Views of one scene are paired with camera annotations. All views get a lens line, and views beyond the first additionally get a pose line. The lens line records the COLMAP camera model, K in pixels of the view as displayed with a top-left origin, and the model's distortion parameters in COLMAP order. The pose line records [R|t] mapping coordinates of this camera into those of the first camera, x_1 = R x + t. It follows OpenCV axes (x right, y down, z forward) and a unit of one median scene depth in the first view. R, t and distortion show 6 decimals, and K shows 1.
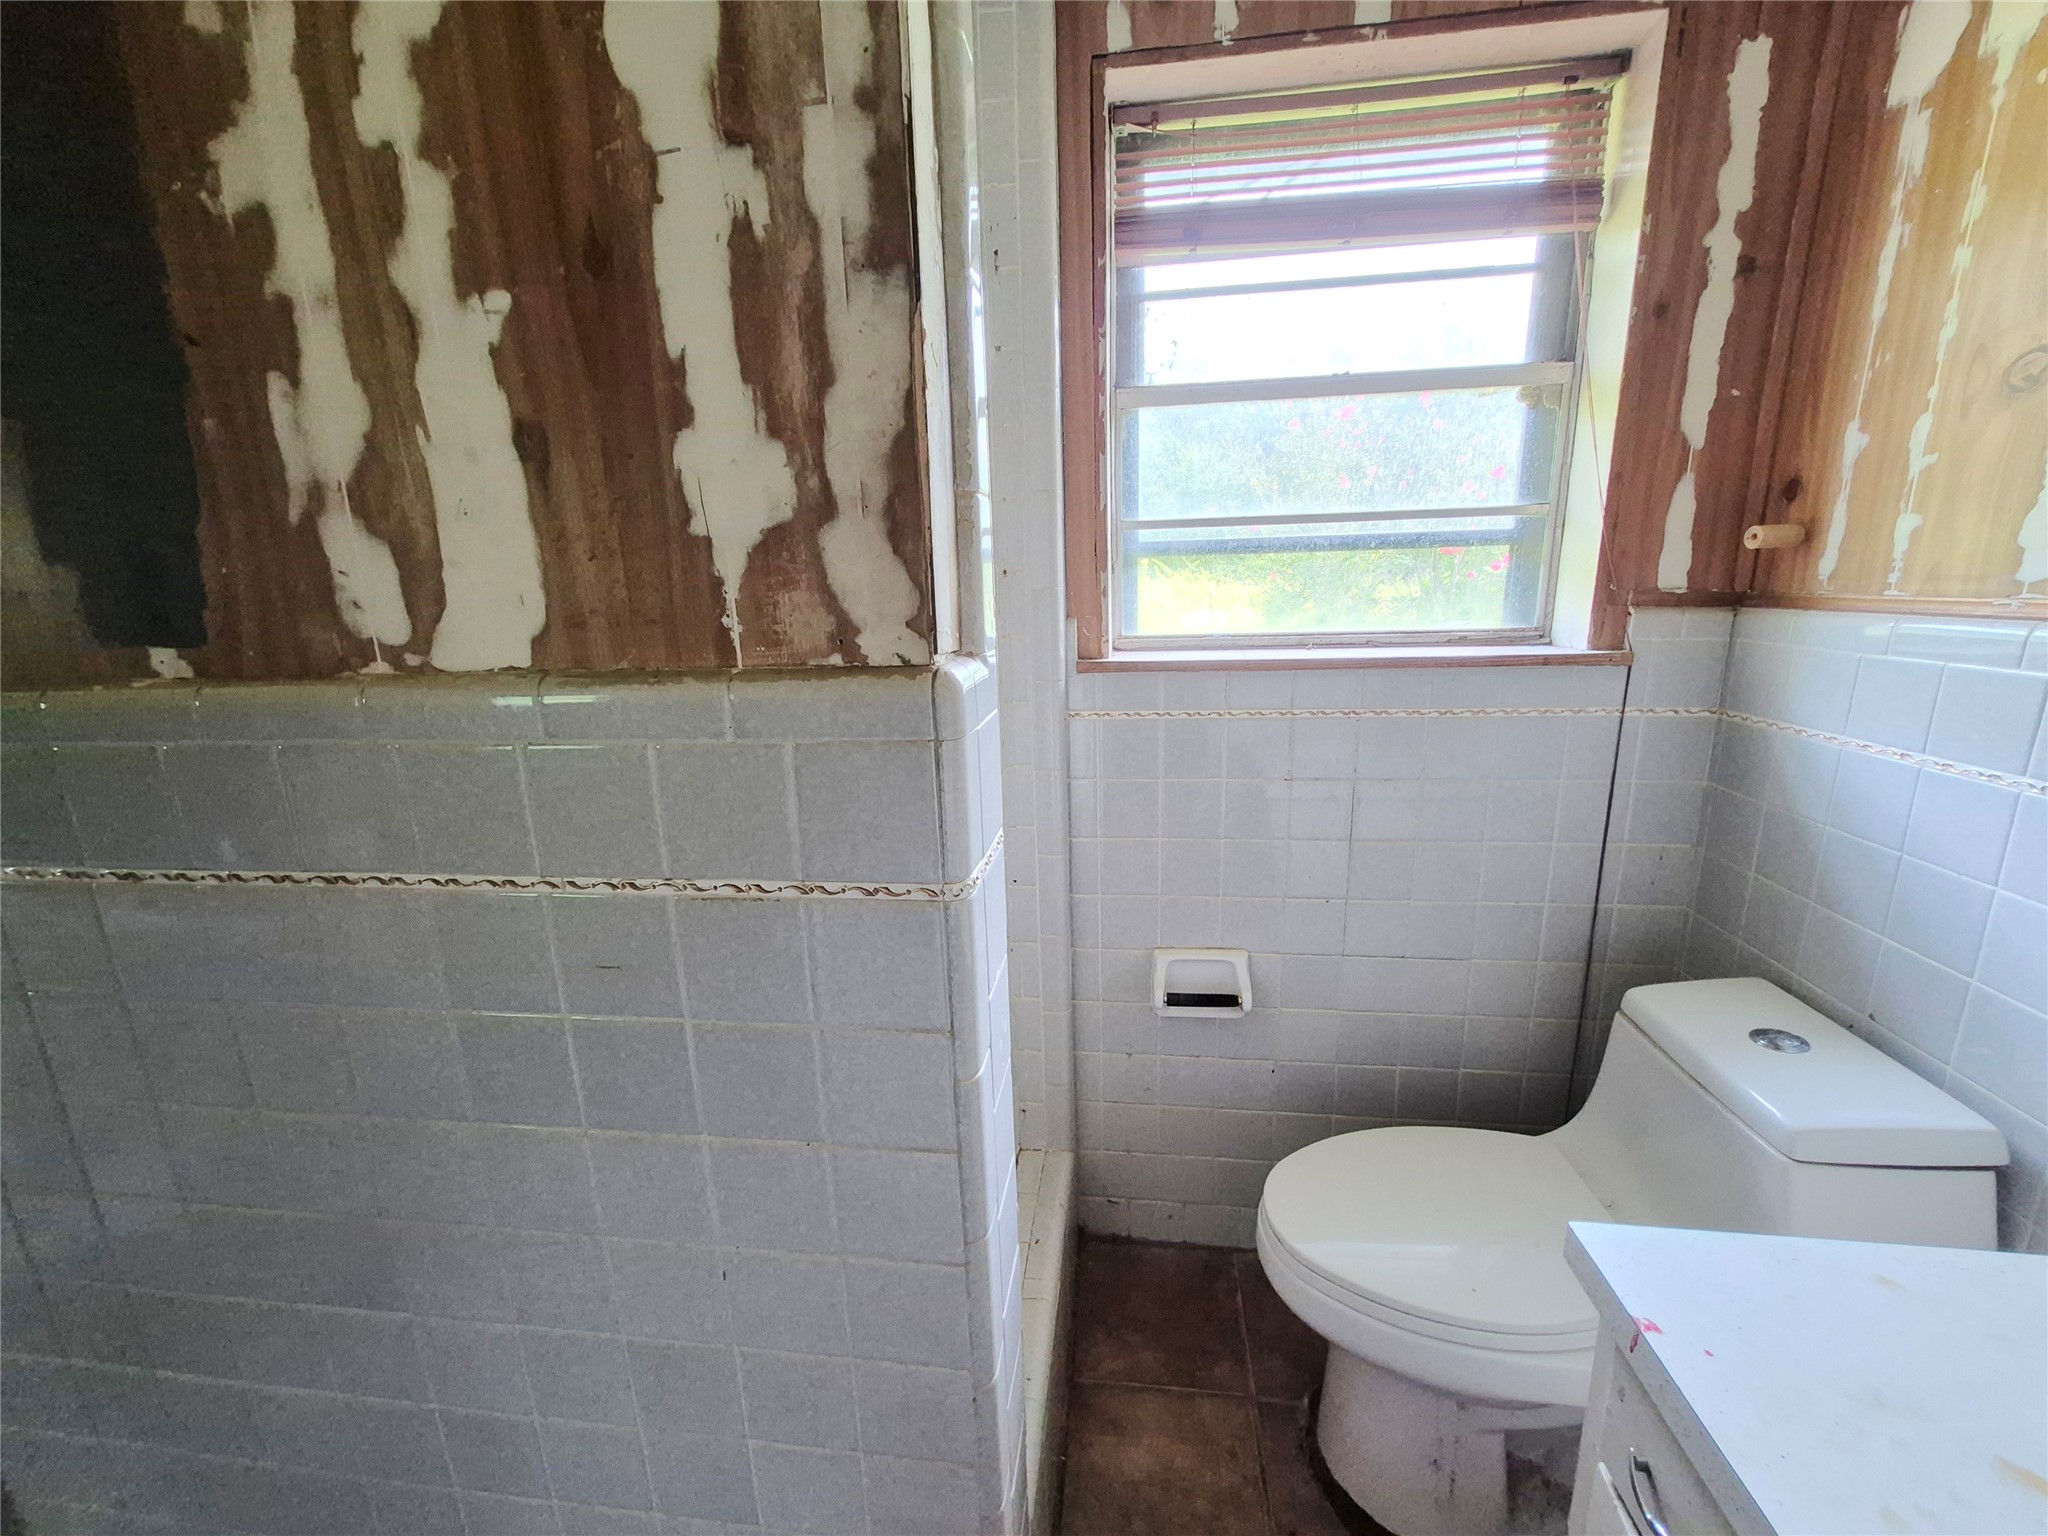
lens RADIAL K [[809.0, 0, 1026.1], [0, 809.0, 766.0], [0, 0, 1]] dist [-0.001385, -0.000136]
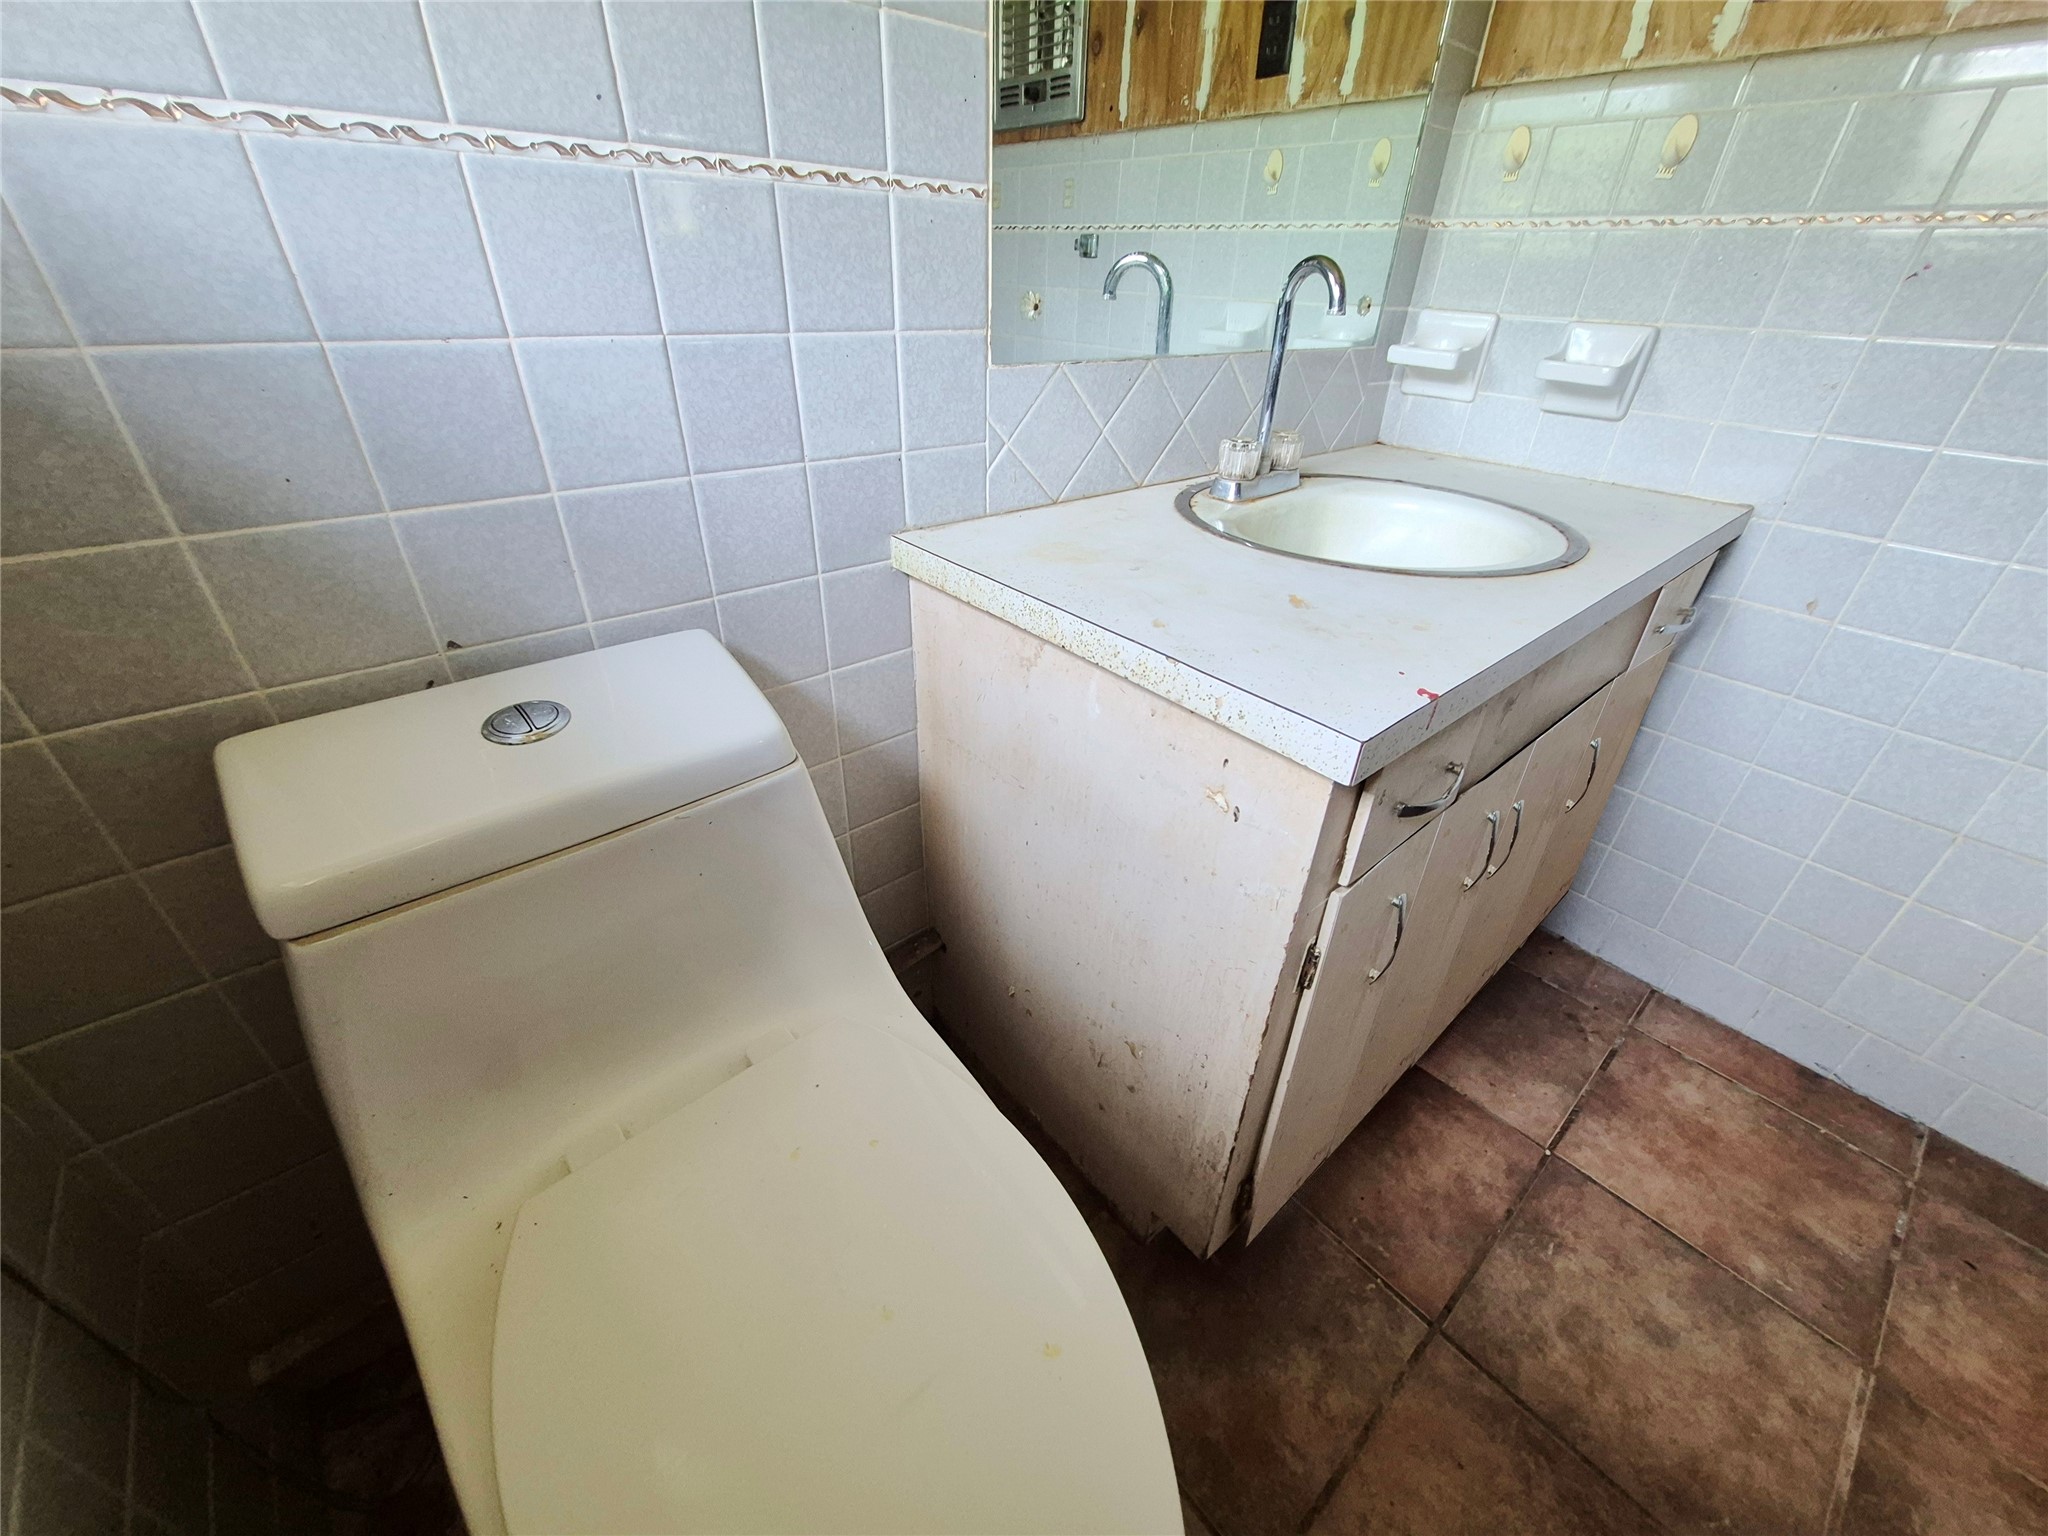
lens RADIAL K [[809.0, 0, 1022.5], [0, 809.0, 766.4], [0, 0, 1]] dist [-0.001385, -0.000136]
pose [[-0.736100, -0.348747, 0.580114, 0.331265], [0.149662, 0.751979, 0.641972, 0.045203], [-0.660120, 0.559377, -0.501338, 1.112861]]
